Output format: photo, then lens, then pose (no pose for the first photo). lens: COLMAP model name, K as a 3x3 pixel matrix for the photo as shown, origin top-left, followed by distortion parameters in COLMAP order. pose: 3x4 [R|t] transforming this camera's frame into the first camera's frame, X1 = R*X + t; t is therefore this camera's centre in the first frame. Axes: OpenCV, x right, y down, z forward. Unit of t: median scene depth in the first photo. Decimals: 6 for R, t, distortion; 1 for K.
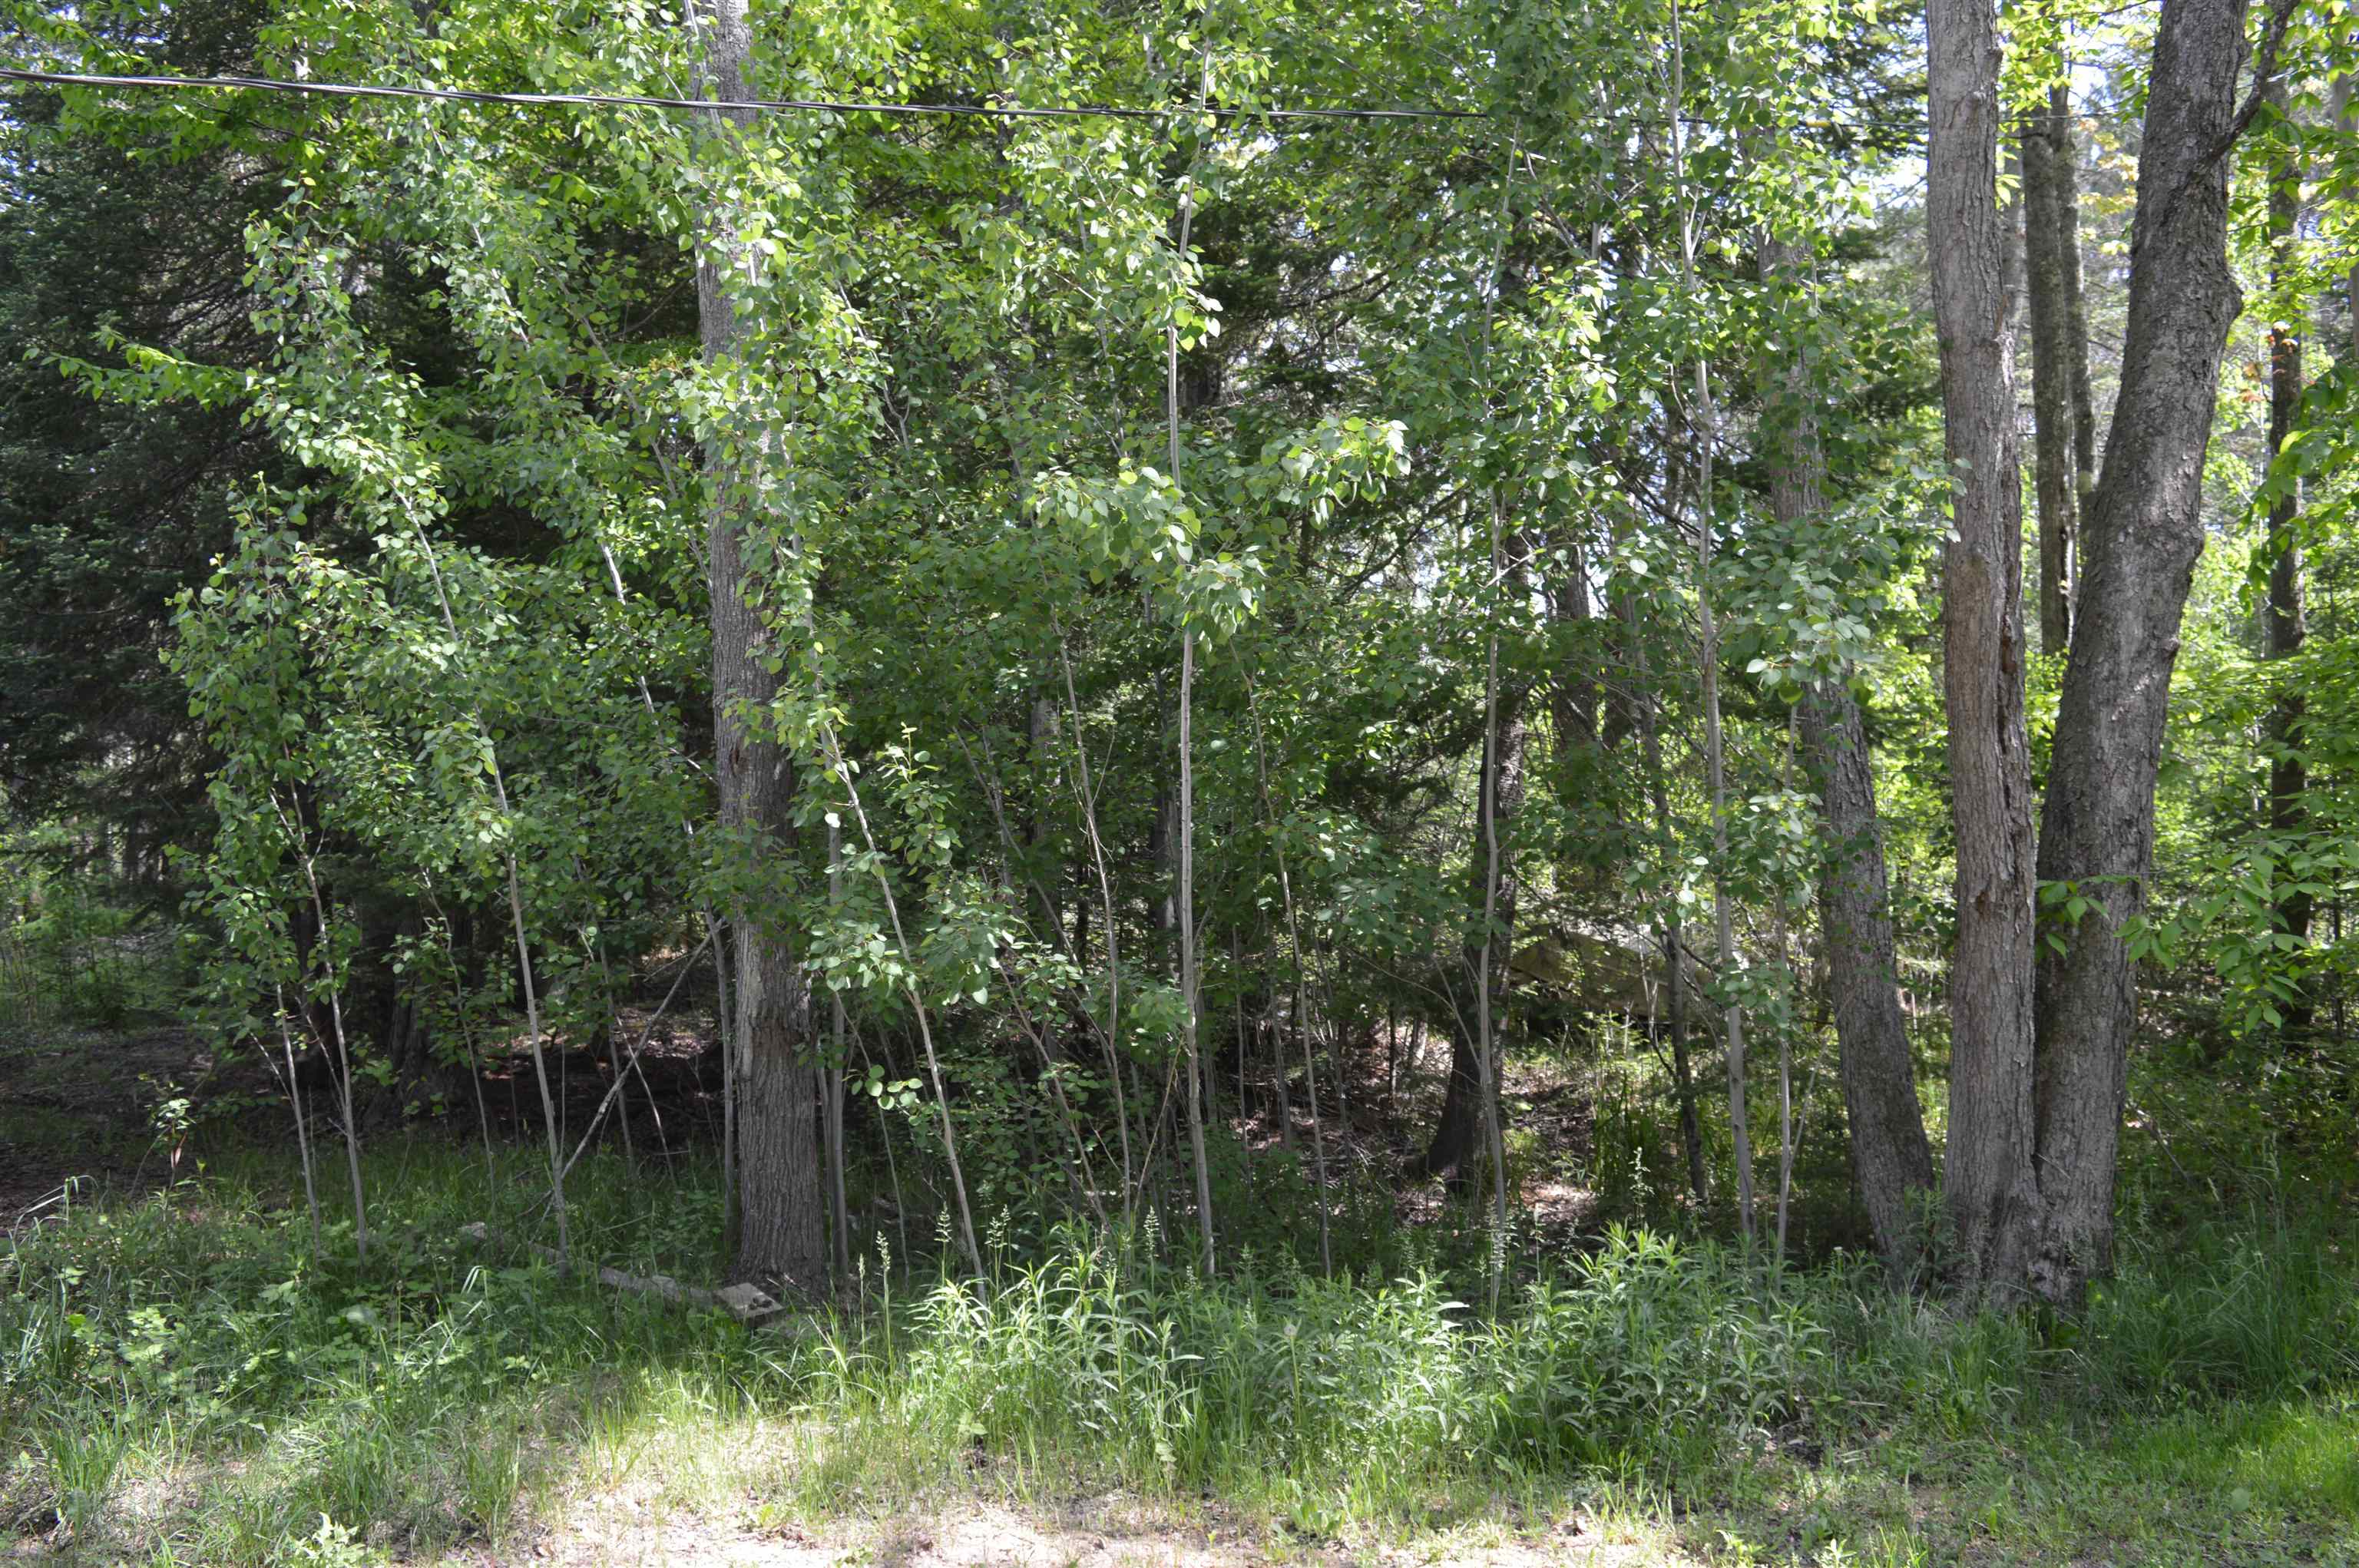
lens RADIAL K [[1826.8, 0, 1179.5], [0, 1826.8, 784.0], [0, 0, 1]] dist [-0.038968, -0.001318]
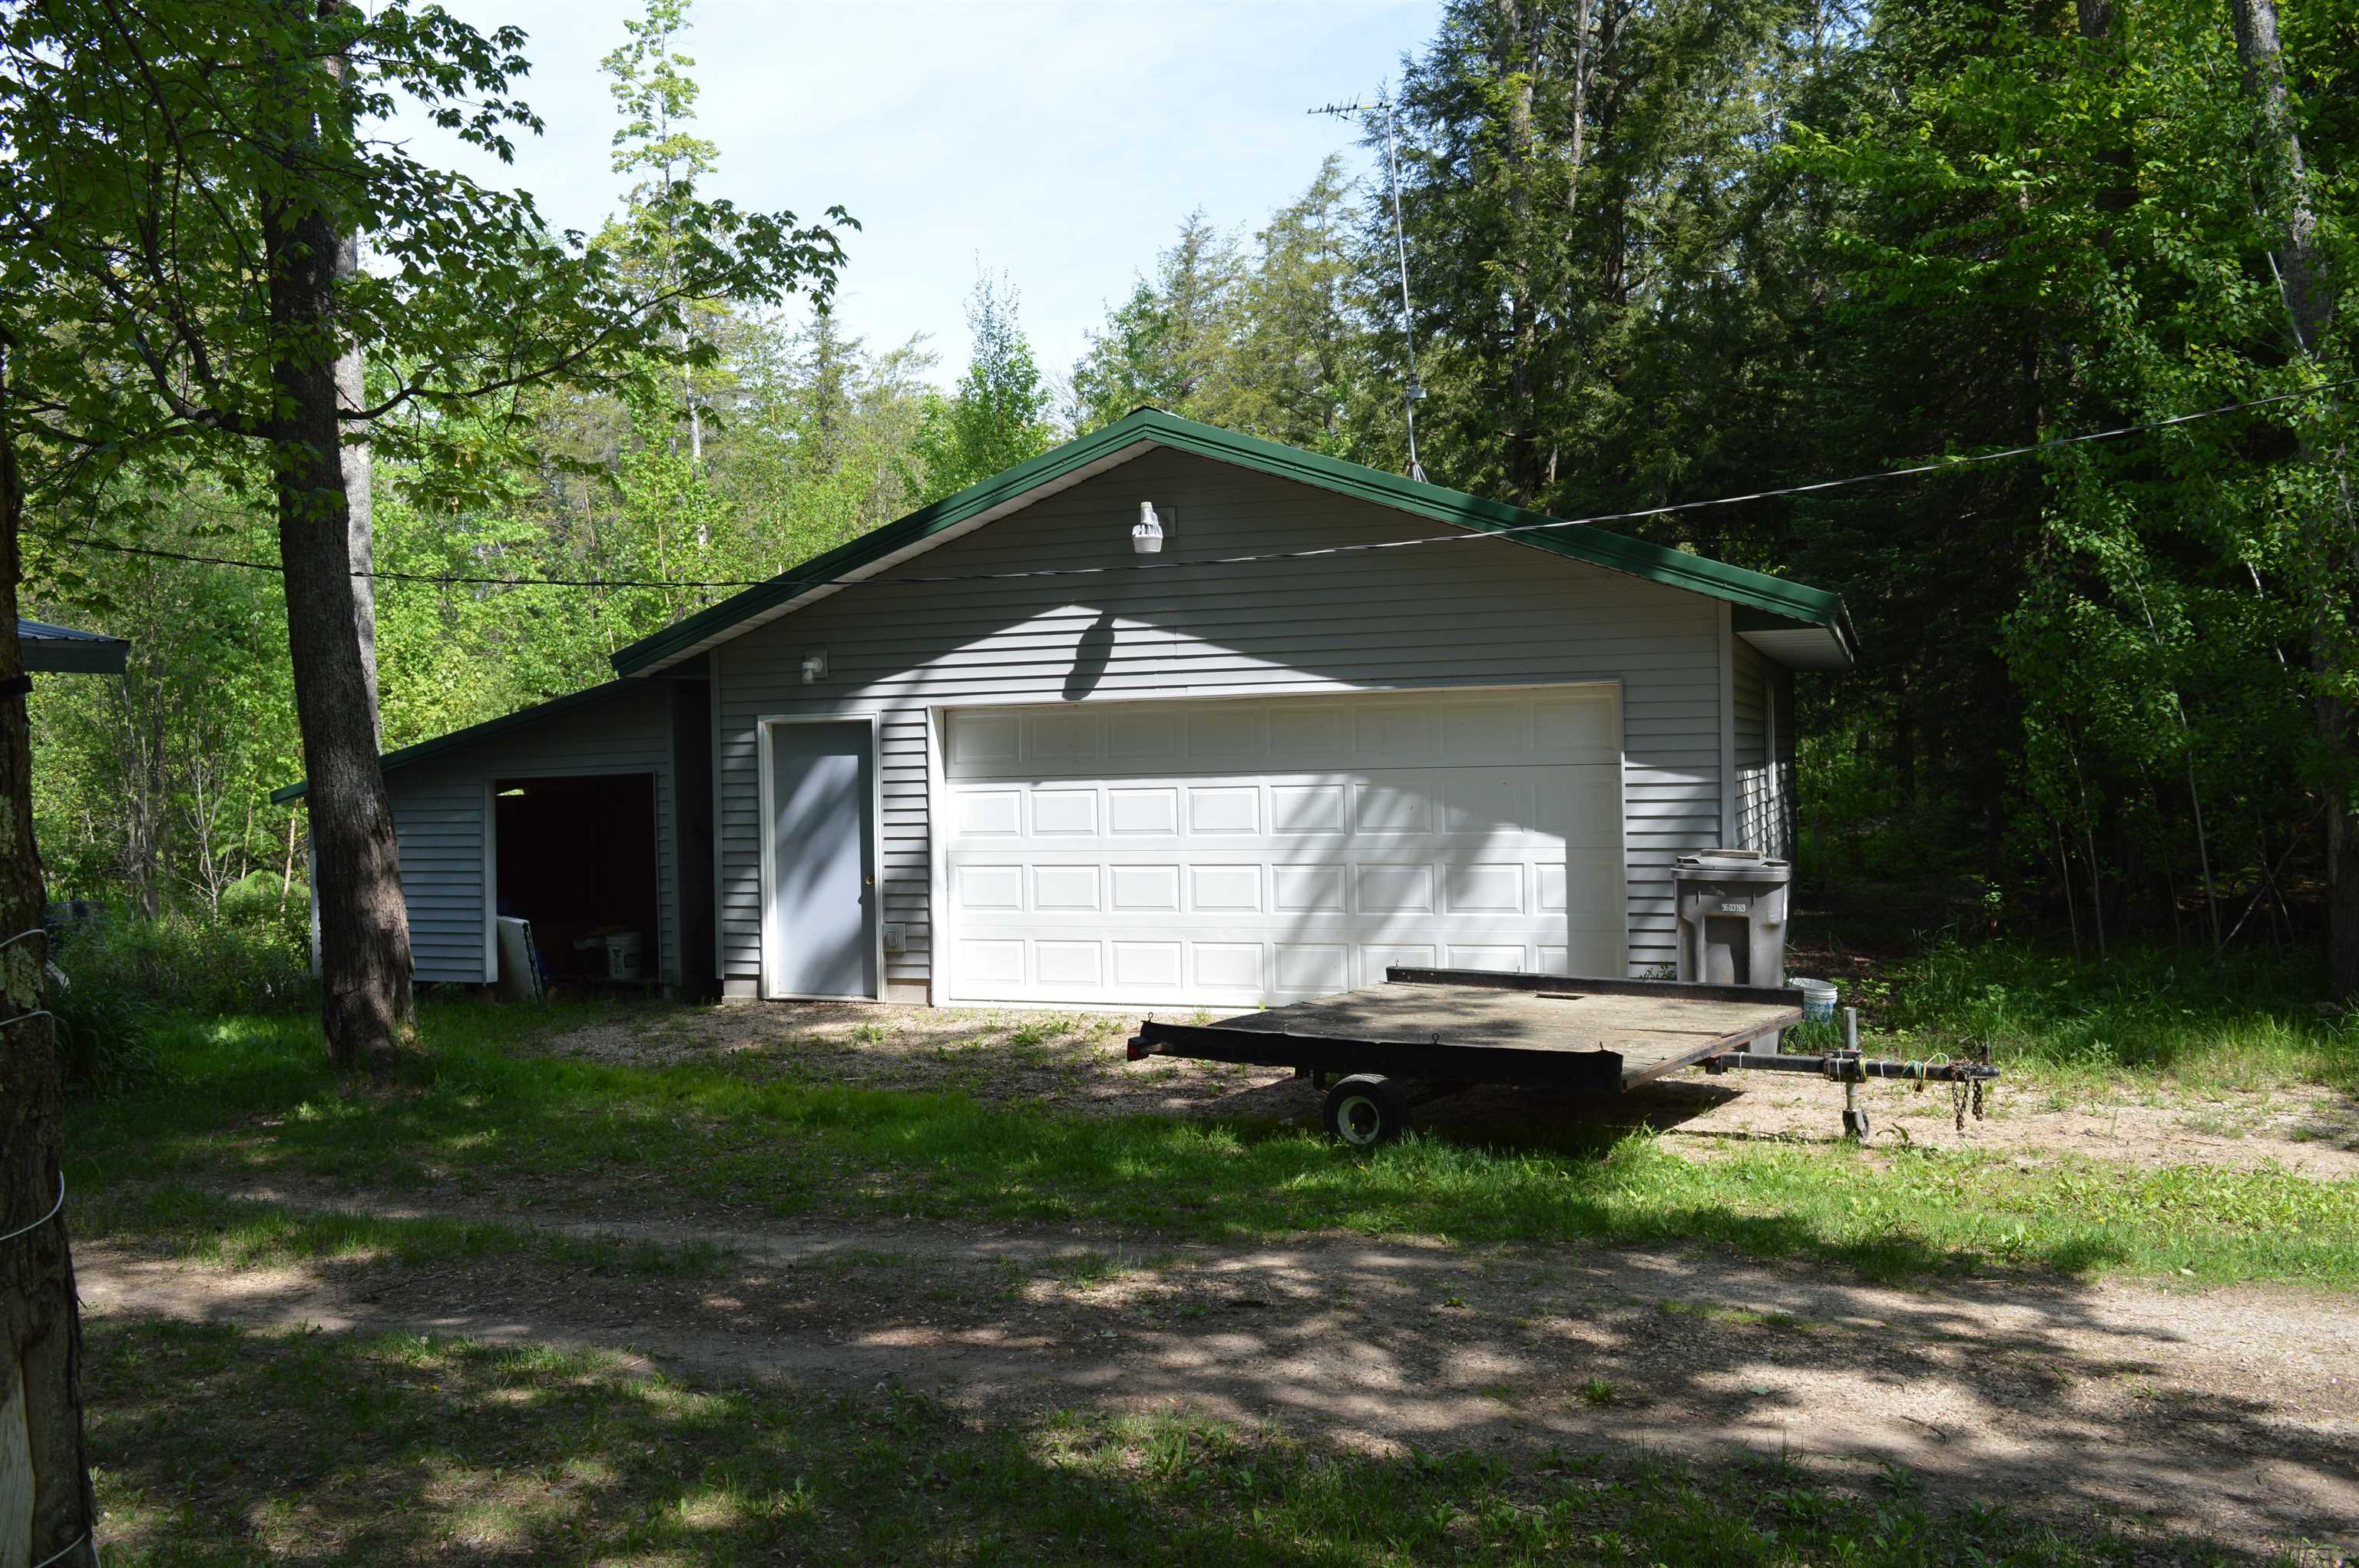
lens RADIAL K [[2060.4, 0, 1179.5], [0, 2060.4, 784.0], [0, 0, 1]] dist [-0.023737, -0.008012]
pose [[0.678297, 0.009355, -0.734728, 0.458049], [0.036801, 0.998232, 0.046685, -0.064272], [0.733866, -0.058704, 0.676753, -1.142571]]
